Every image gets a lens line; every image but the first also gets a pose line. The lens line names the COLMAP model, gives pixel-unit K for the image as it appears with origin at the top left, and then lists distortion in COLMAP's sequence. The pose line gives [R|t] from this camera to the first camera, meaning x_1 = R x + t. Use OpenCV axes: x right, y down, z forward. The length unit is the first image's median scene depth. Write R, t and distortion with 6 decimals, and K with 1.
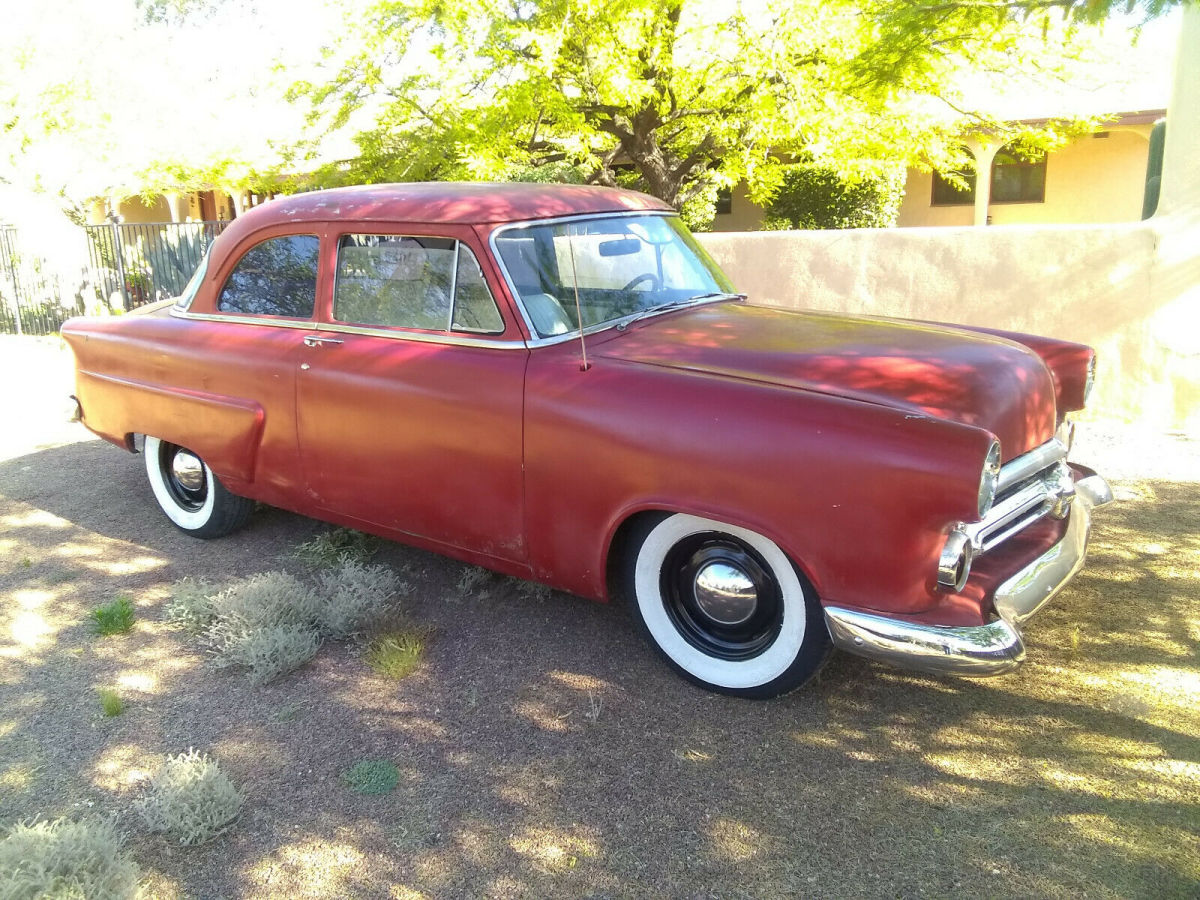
lens RADIAL K [[939.3, 0, 619.1], [0, 939.3, 448.0], [0, 0, 1]] dist [0.107490, -0.232305]
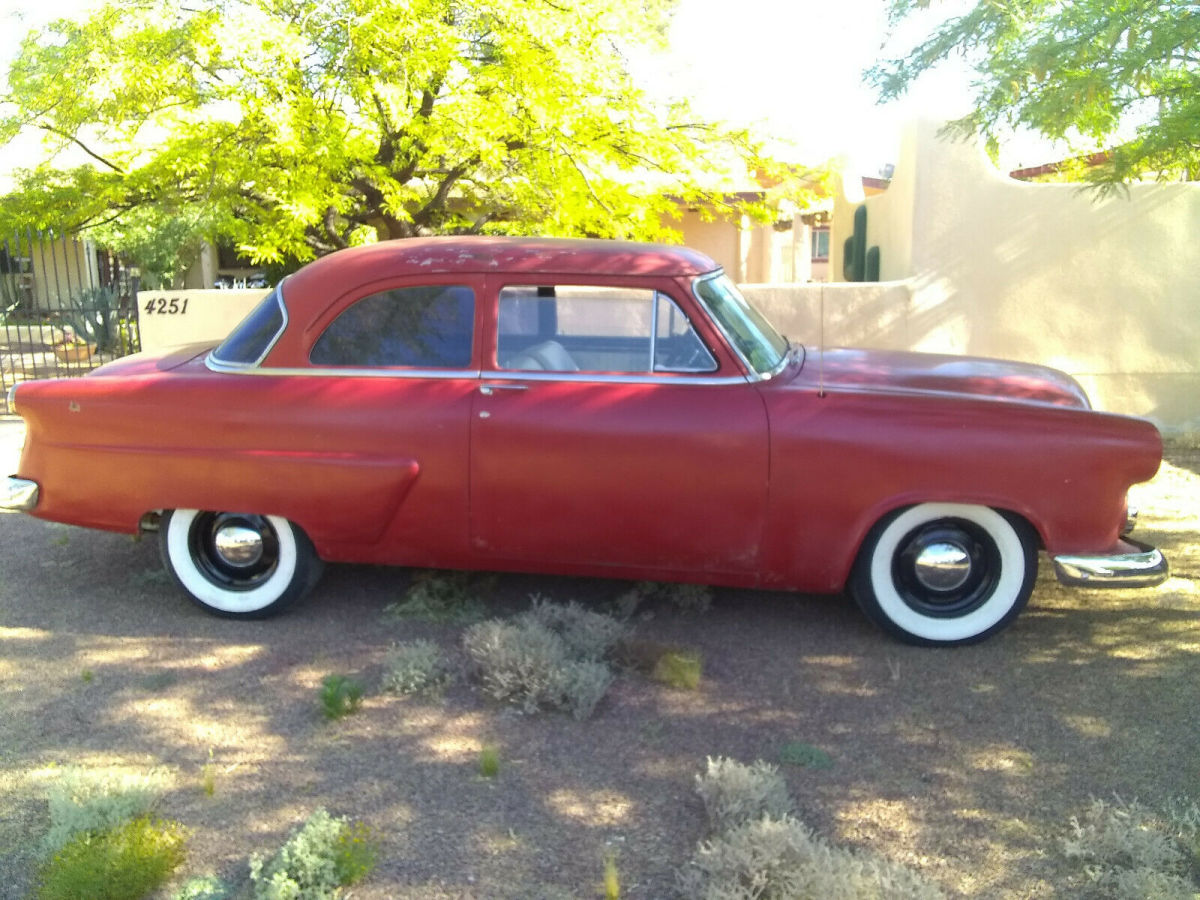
lens RADIAL K [[939.3, 0, 619.1], [0, 939.3, 448.0], [0, 0, 1]] dist [0.107490, -0.232305]
pose [[0.878977, -0.071203, 0.471519, -0.785399], [0.097527, 0.994731, -0.031592, -0.005007], [-0.466785, 0.073755, 0.881290, 0.060827]]
